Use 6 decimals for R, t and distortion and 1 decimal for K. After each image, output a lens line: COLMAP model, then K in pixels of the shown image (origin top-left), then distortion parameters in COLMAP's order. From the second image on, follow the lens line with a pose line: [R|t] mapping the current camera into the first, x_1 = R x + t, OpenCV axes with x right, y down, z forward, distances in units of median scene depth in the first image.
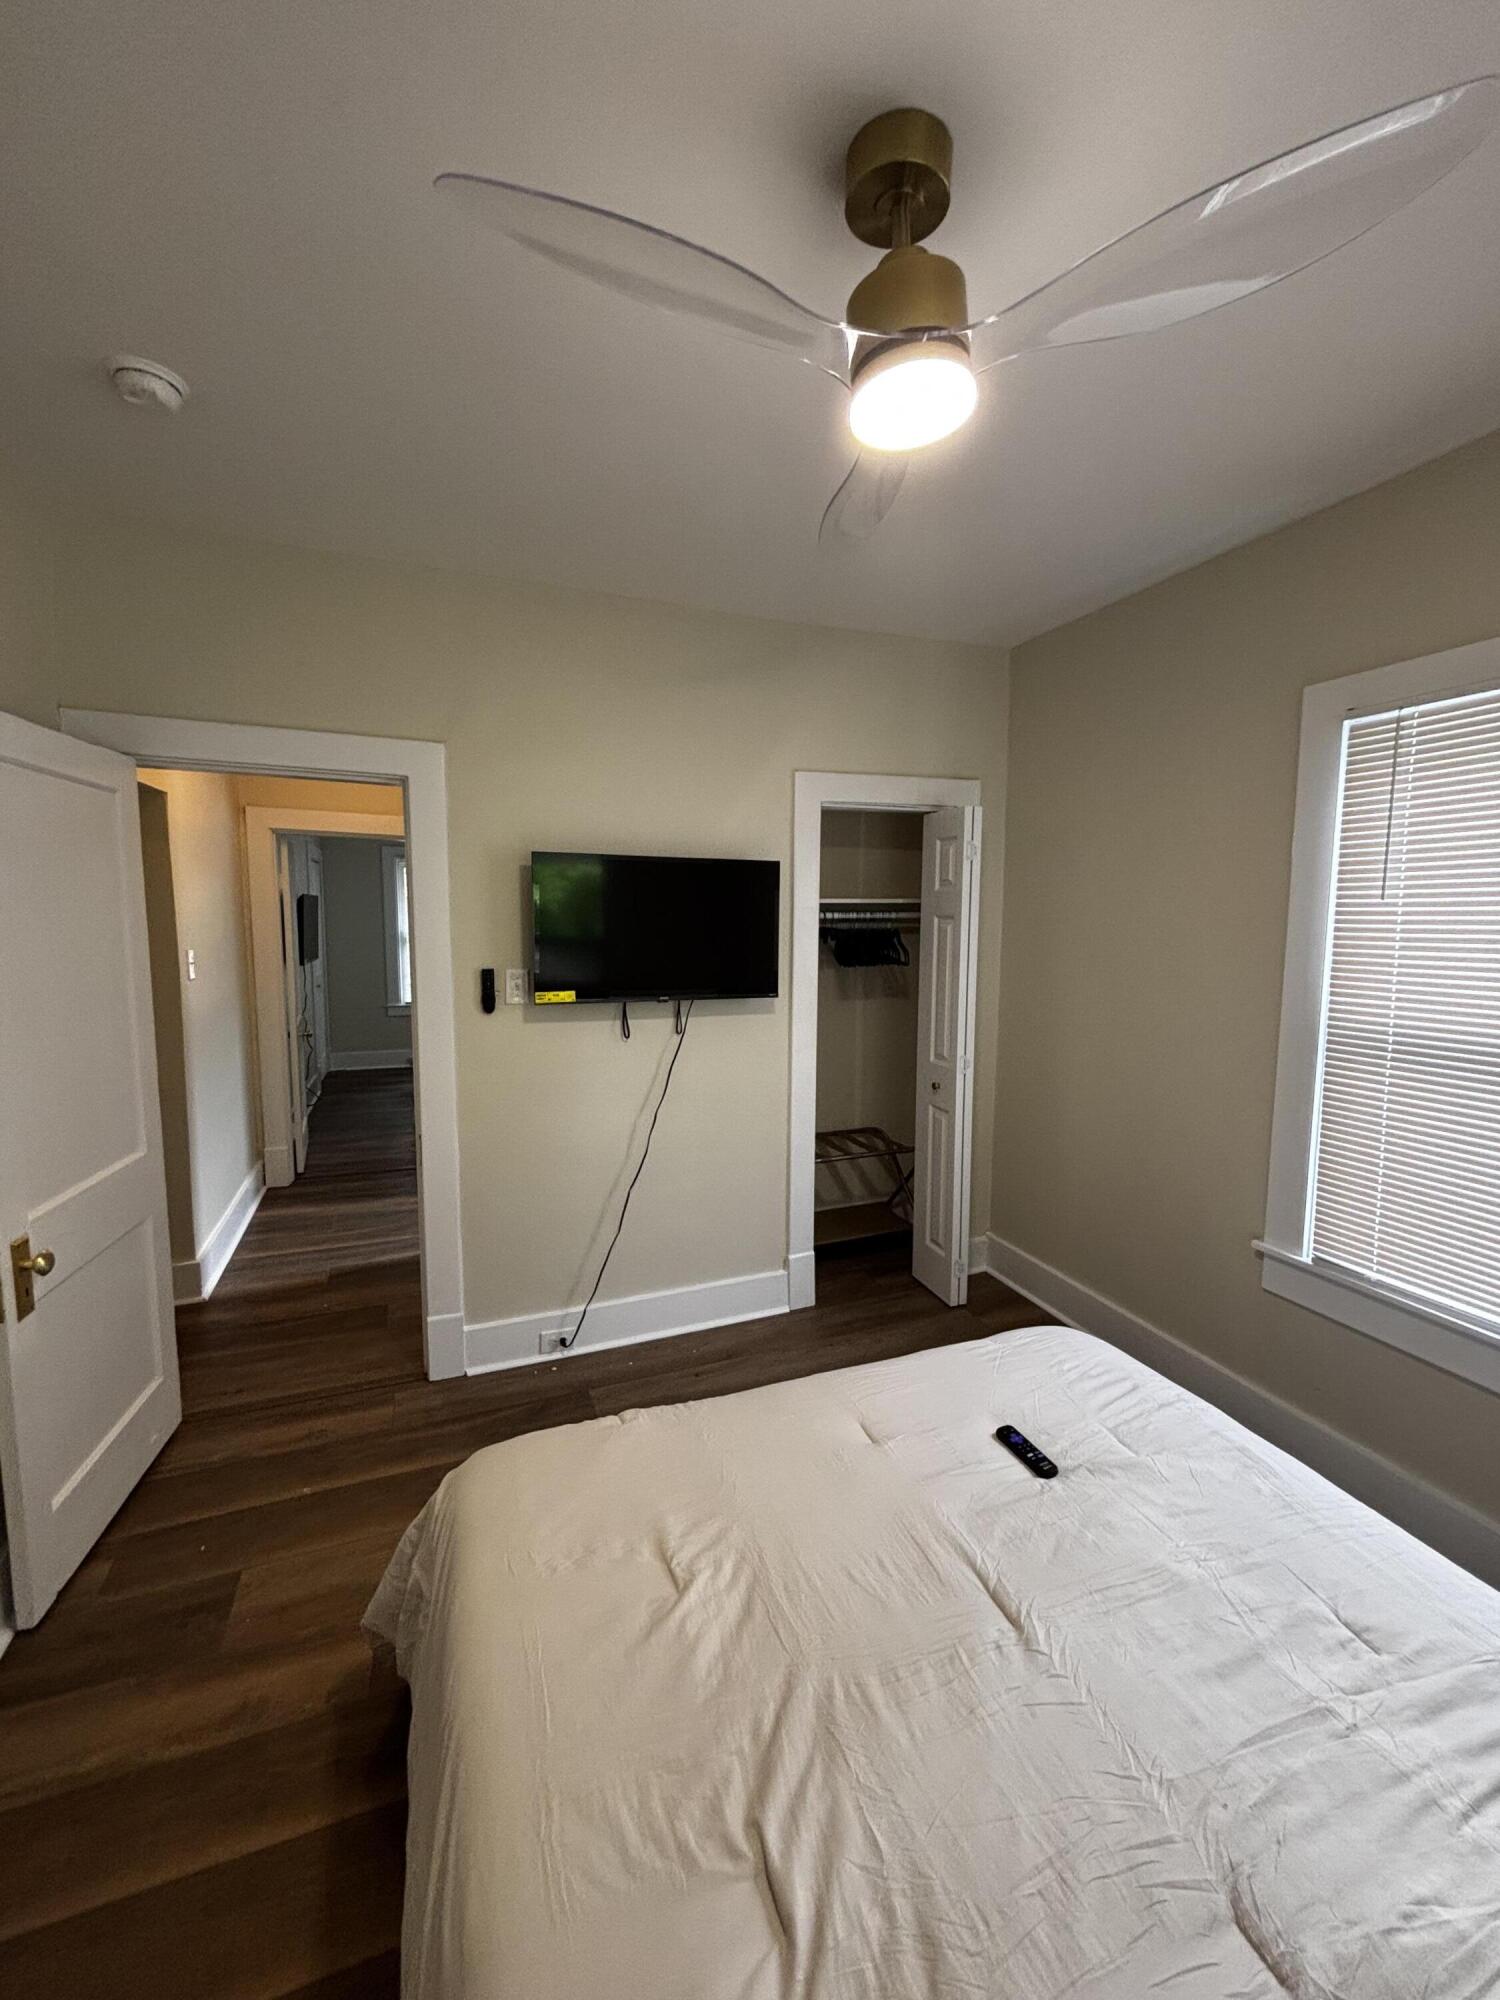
lens RADIAL K [[811.8, 0, 751.1], [0, 811.8, 1001.5], [0, 0, 1]] dist [0.026701, -0.013925]
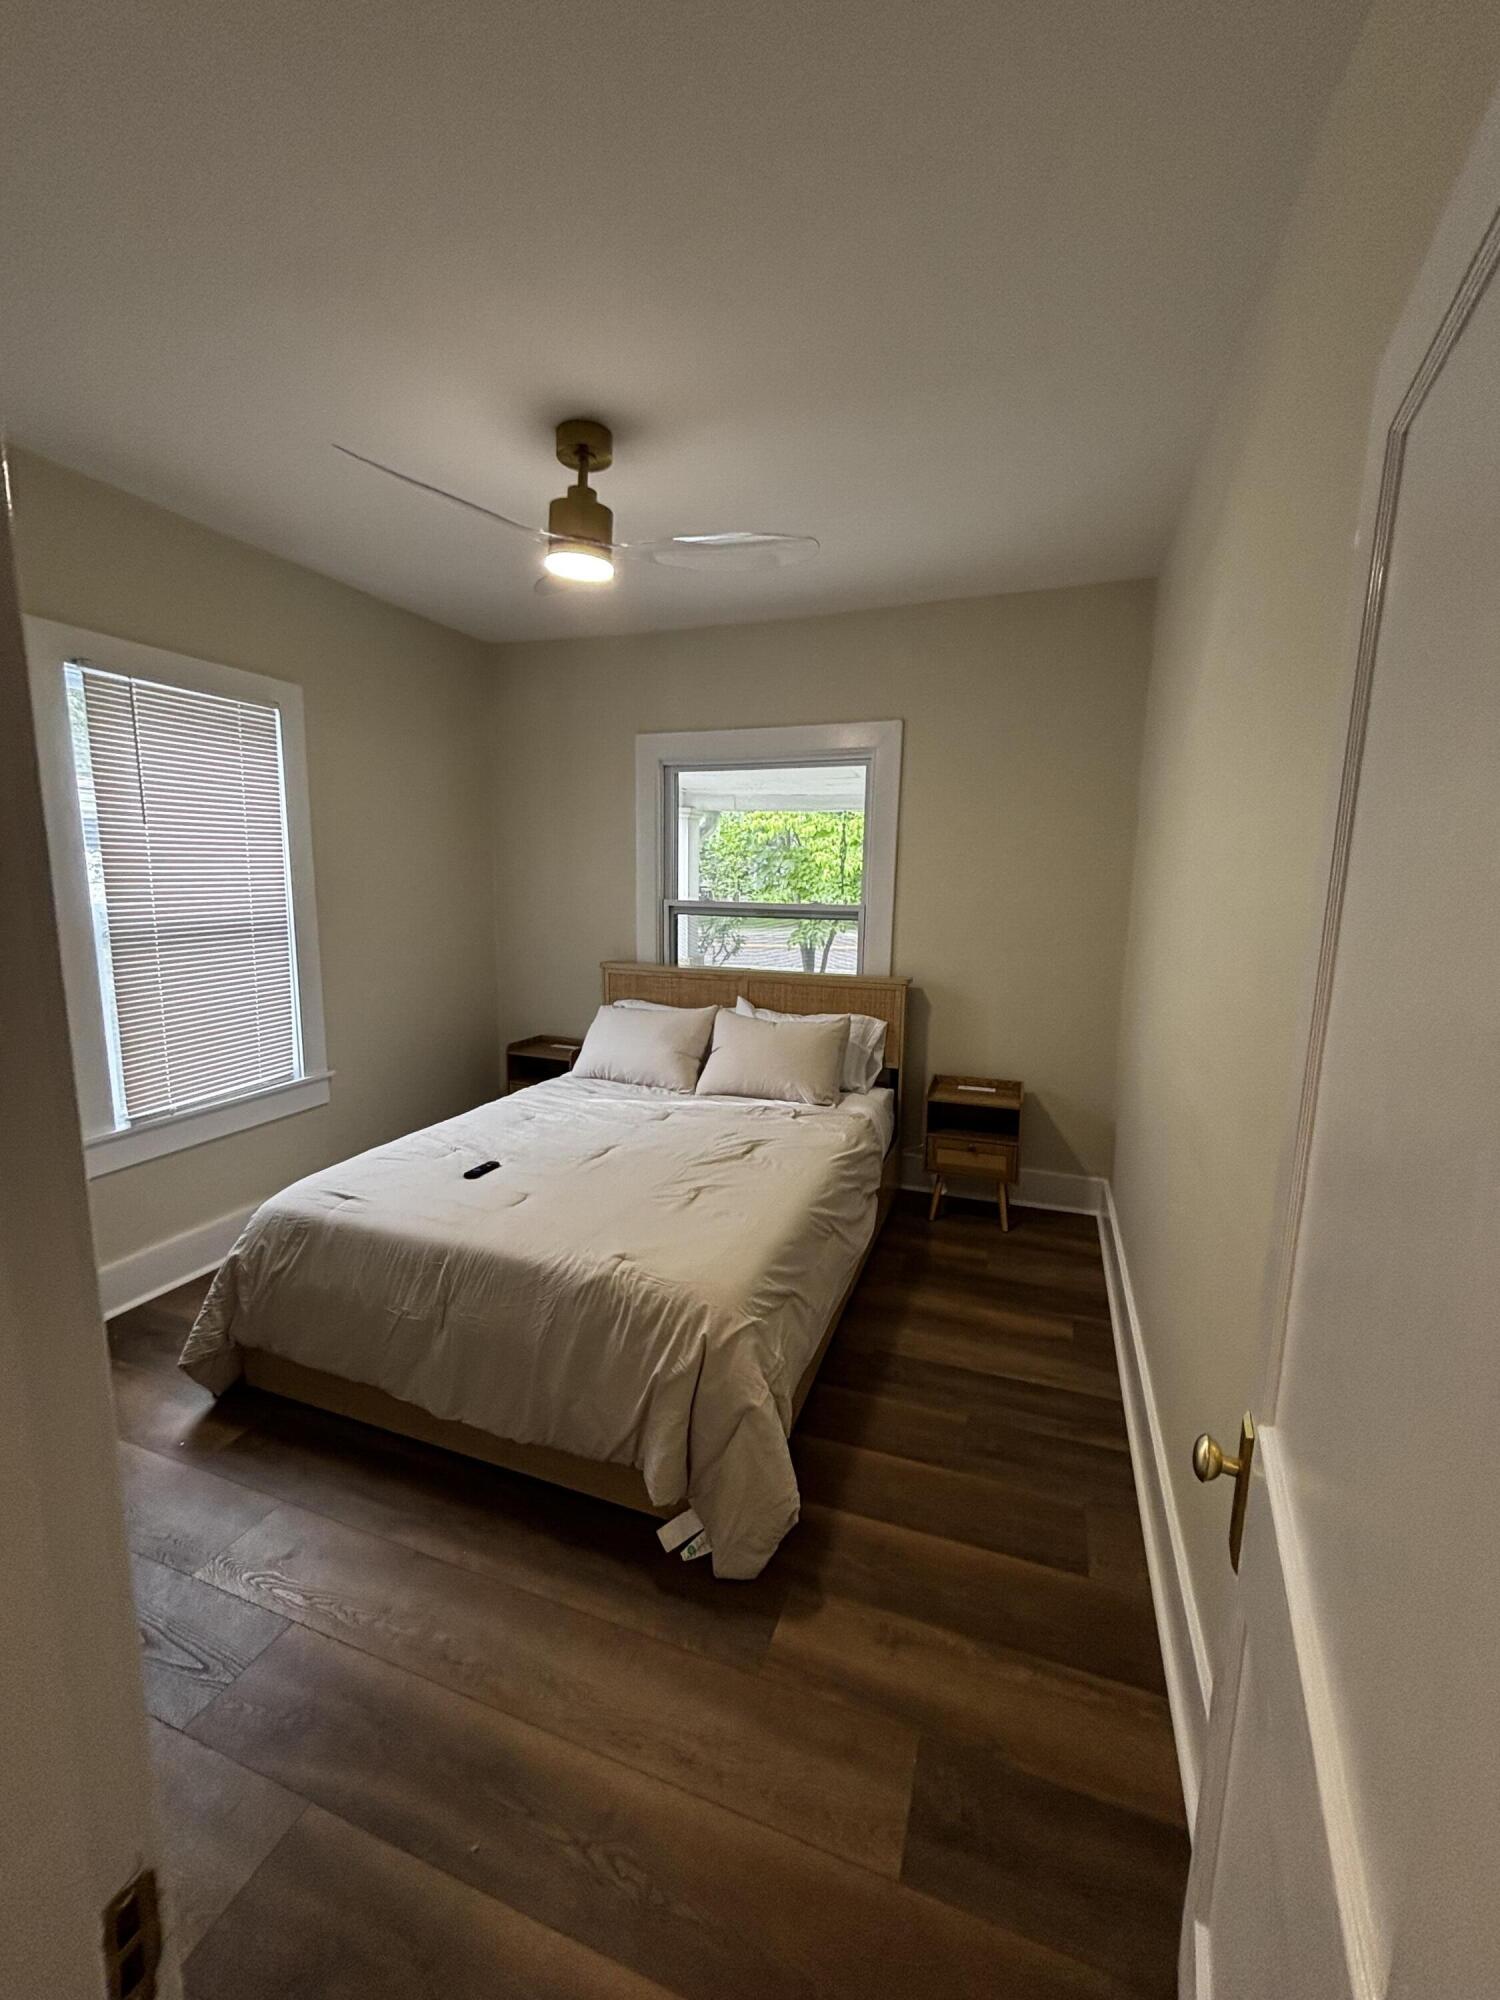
lens RADIAL K [[811.8, 0, 751.1], [0, 811.8, 1001.5], [0, 0, 1]] dist [0.026701, -0.013925]
pose [[-0.744600, -0.114728, 0.657578, -0.445387], [0.060725, 0.969392, 0.237892, -0.052535], [-0.664743, 0.217066, -0.714842, 0.703527]]
